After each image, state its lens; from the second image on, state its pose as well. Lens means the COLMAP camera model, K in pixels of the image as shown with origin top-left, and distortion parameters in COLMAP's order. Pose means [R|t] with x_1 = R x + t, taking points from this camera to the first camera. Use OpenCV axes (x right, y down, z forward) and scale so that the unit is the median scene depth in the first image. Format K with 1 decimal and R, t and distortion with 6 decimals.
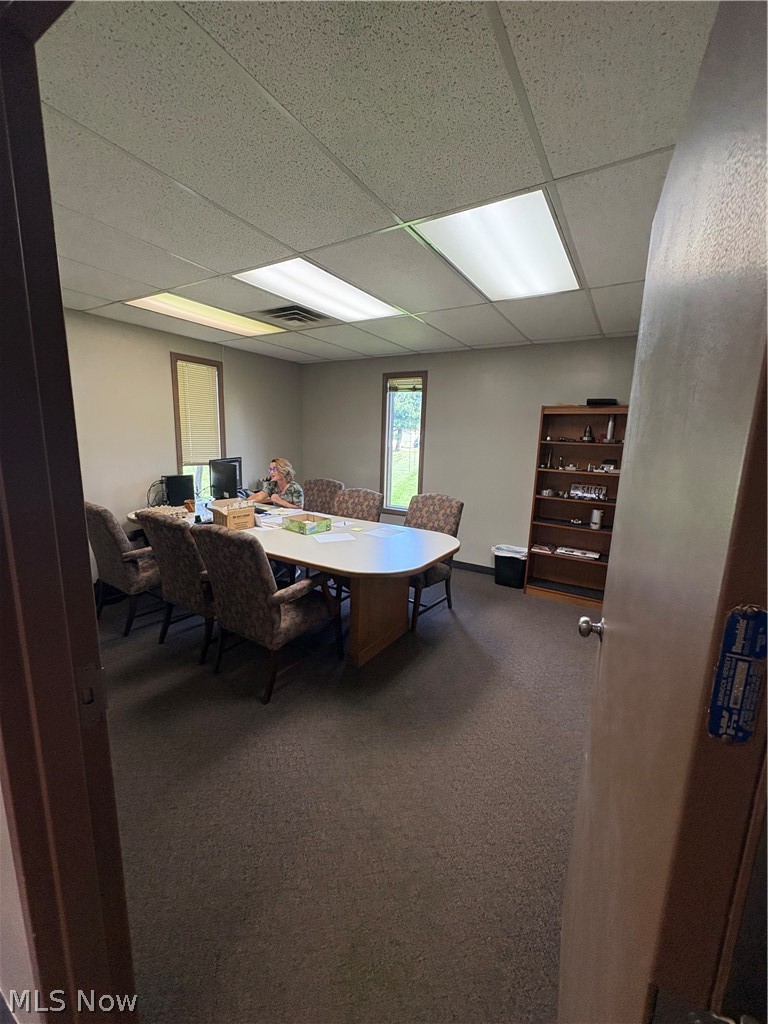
lens RADIAL K [[412.1, 0, 384.0], [0, 412.1, 512.0], [0, 0, 1]] dist [0.000000, 0.000011]
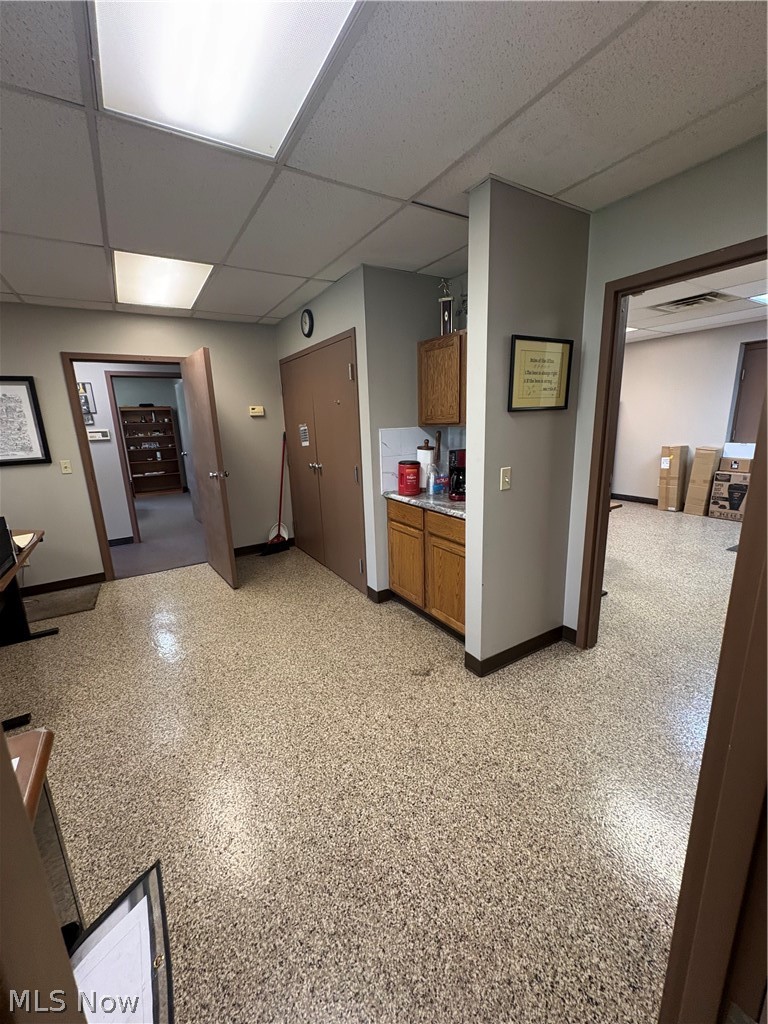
lens RADIAL K [[412.1, 0, 384.0], [0, 412.1, 512.0], [0, 0, 1]] dist [0.000000, 0.000011]
pose [[0.449107, -0.244802, 0.859287, -0.957048], [0.206711, 0.964109, 0.166627, 0.192415], [-0.869237, 0.102791, 0.483591, -1.155616]]
